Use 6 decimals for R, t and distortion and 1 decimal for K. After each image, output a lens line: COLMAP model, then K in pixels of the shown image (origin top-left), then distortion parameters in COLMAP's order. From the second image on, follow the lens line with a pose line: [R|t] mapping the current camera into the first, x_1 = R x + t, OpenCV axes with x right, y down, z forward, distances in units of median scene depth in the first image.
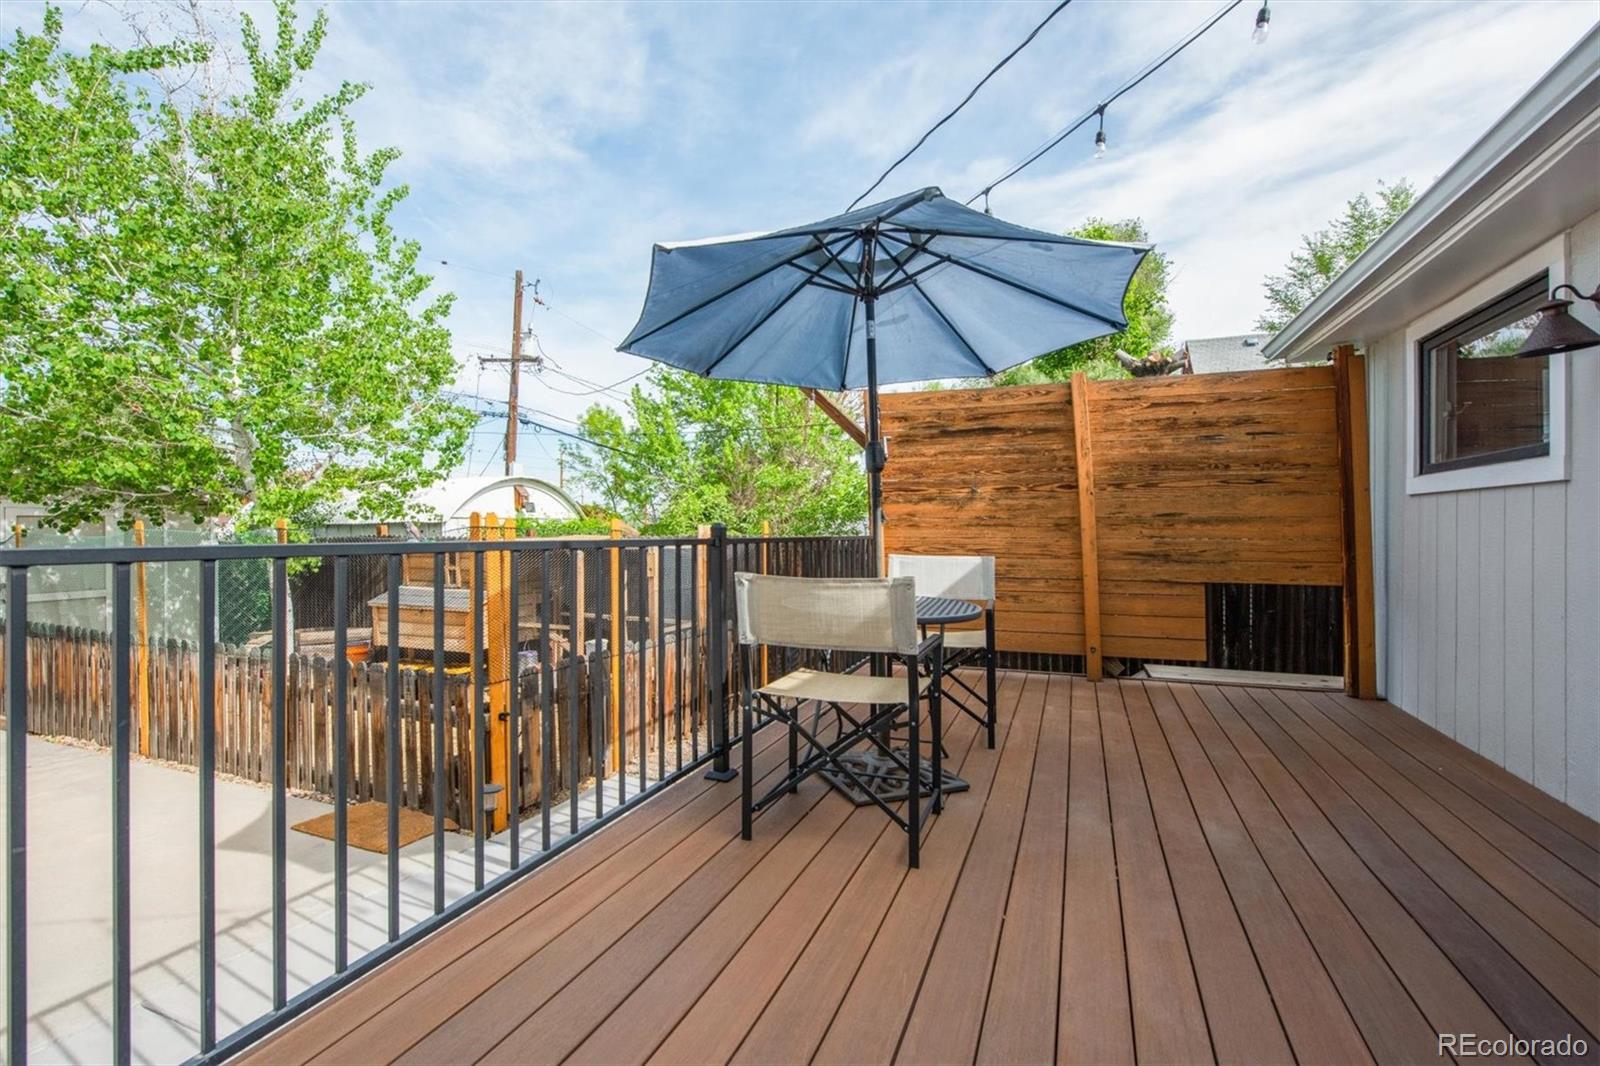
lens RADIAL K [[687.6, 0, 773.4], [0, 687.6, 557.8], [0, 0, 1]] dist [-0.004557, -0.000271]
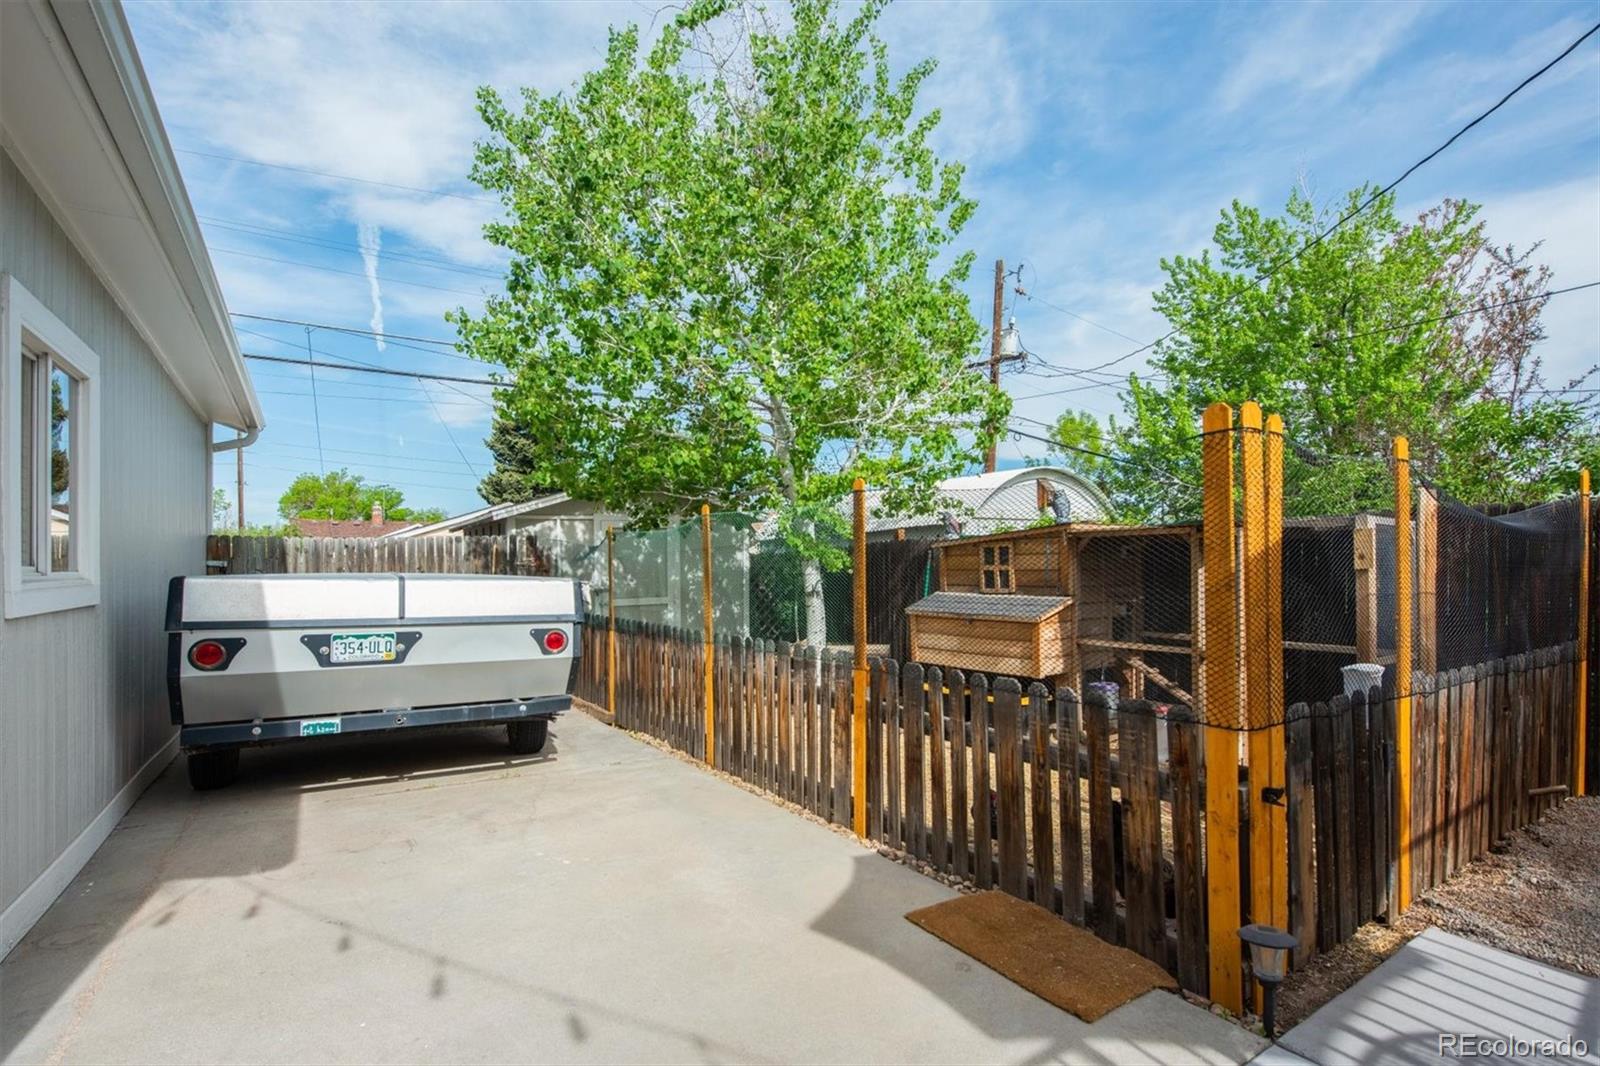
lens RADIAL K [[731.8, 0, 802.4], [0, 731.8, 602.3], [0, 0, 1]] dist [-0.000778, -0.001171]
pose [[0.839971, 0.011600, -0.542507, -0.217010], [-0.003595, 0.999869, 0.015812, 0.043029], [0.542619, -0.011332, 0.839902, 0.190068]]
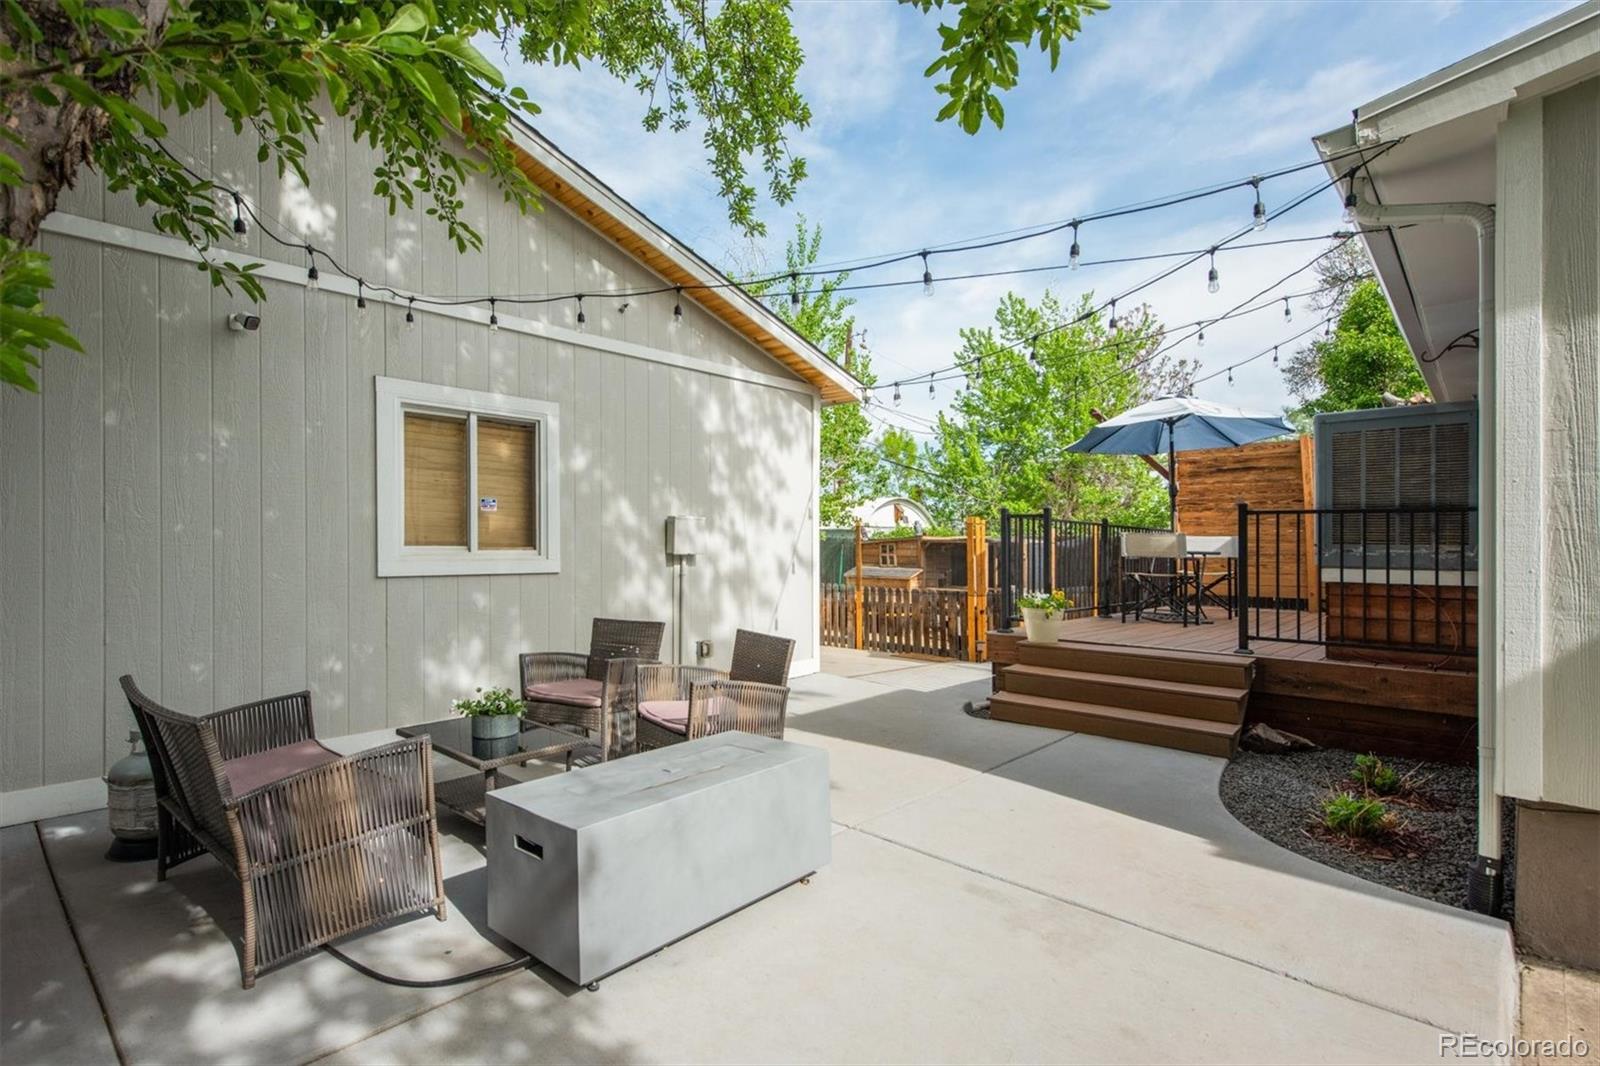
lens RADIAL K [[731.8, 0, 809.7], [0, 731.8, 550.4], [0, 0, 1]] dist [-0.000778, -0.001171]
pose [[0.948628, 0.006014, -0.316336, -0.100927], [-0.018007, 0.999225, -0.035003, 0.070856], [0.315880, 0.038901, 0.948001, -0.740786]]
